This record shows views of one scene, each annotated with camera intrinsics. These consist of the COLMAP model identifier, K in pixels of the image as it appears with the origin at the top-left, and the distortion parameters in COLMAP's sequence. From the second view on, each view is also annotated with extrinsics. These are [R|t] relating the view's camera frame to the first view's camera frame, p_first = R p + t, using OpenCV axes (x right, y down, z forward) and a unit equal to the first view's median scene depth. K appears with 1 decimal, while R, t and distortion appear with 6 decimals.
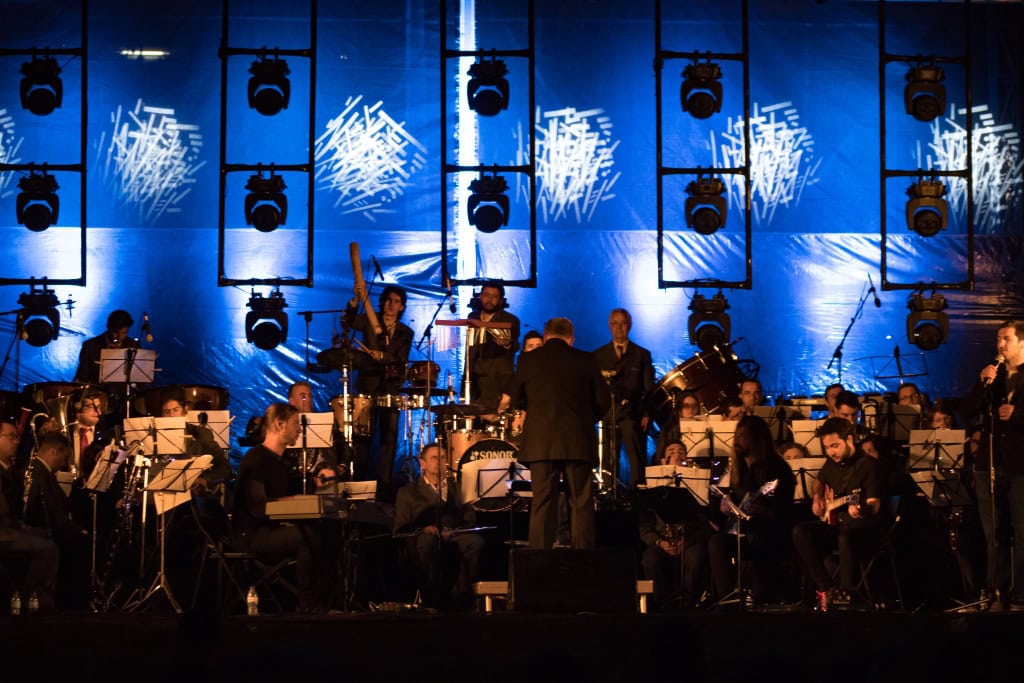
lens RADIAL K [[3221.4, 0, 512.0], [0, 3221.4, 341.5], [0, 0, 1]] dist [-0.097564, -1.582335]
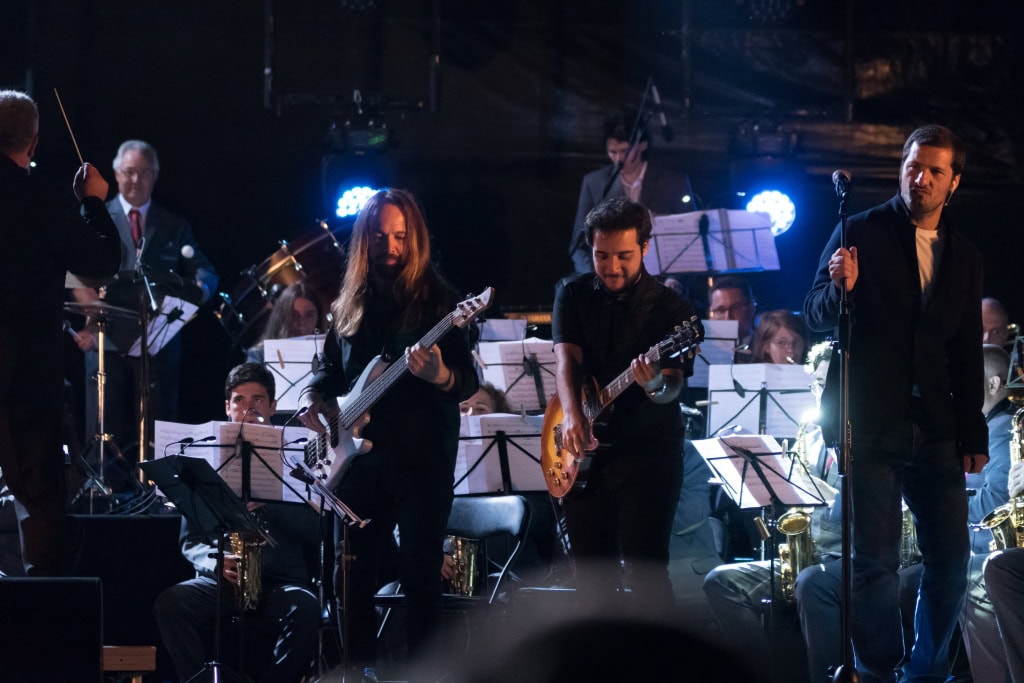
lens RADIAL K [[5059.6, 0, 512.0], [0, 5059.6, 341.5], [0, 0, 1]] dist [-0.175770, -13.329153]
pose [[0.998130, 0.008949, 0.060462, 0.043268], [-0.009591, 0.999901, 0.010342, 0.016162], [-0.060364, -0.010903, 0.998117, 0.191544]]
